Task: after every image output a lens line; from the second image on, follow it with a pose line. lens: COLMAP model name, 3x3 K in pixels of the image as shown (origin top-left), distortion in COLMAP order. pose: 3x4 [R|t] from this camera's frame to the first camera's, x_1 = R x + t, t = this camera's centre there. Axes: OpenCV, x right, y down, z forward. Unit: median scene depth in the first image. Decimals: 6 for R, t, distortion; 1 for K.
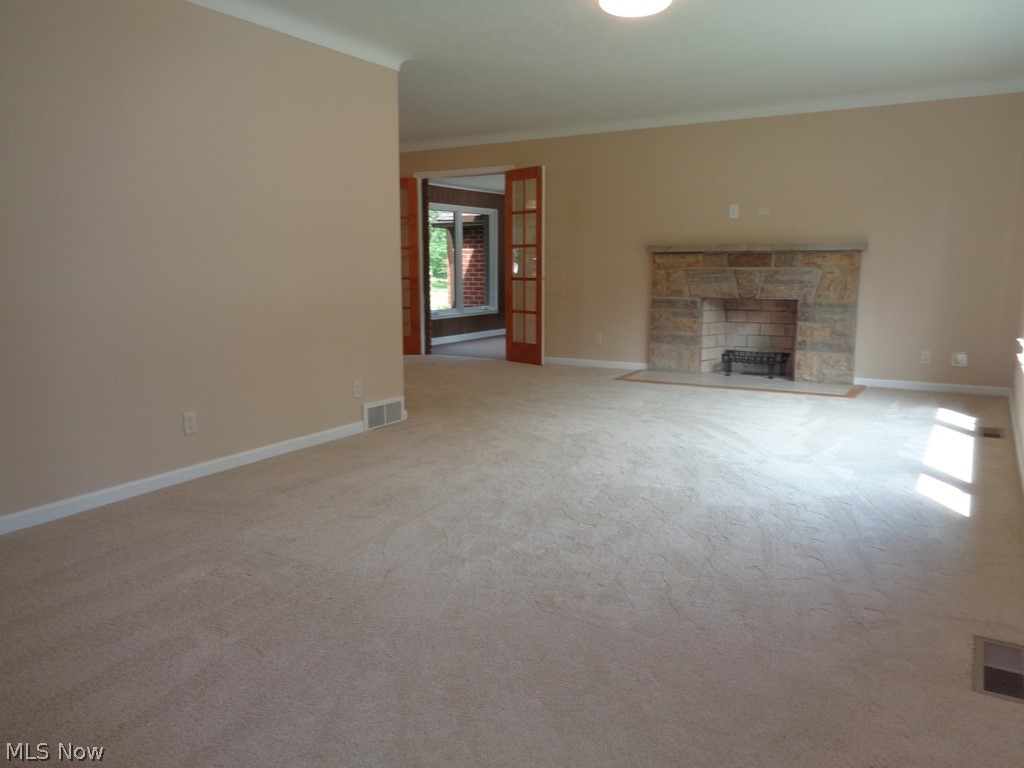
lens RADIAL K [[764.6, 0, 514.1], [0, 764.6, 384.6], [0, 0, 1]] dist [-0.011349, -0.006978]
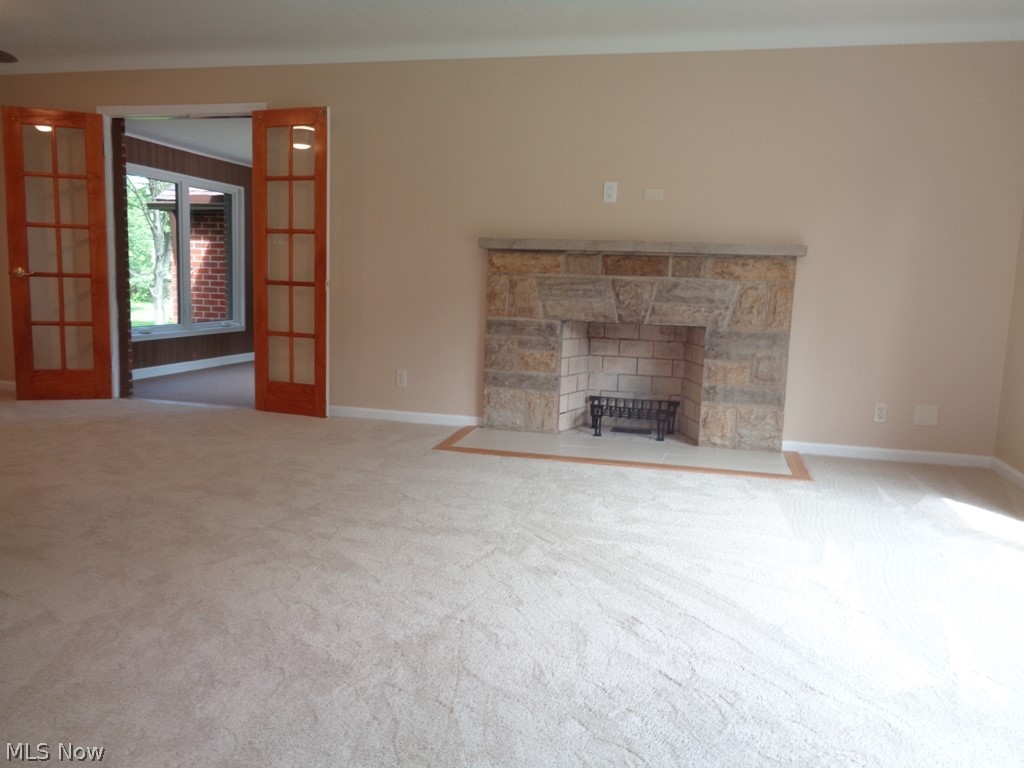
lens RADIAL K [[764.6, 0, 510.3], [0, 764.6, 384.7], [0, 0, 1]] dist [-0.011349, -0.006978]
pose [[0.954260, -0.003687, 0.298956, 0.003633], [0.008461, 0.999857, -0.014674, -0.047571], [-0.298859, 0.016532, 0.954154, 0.377746]]
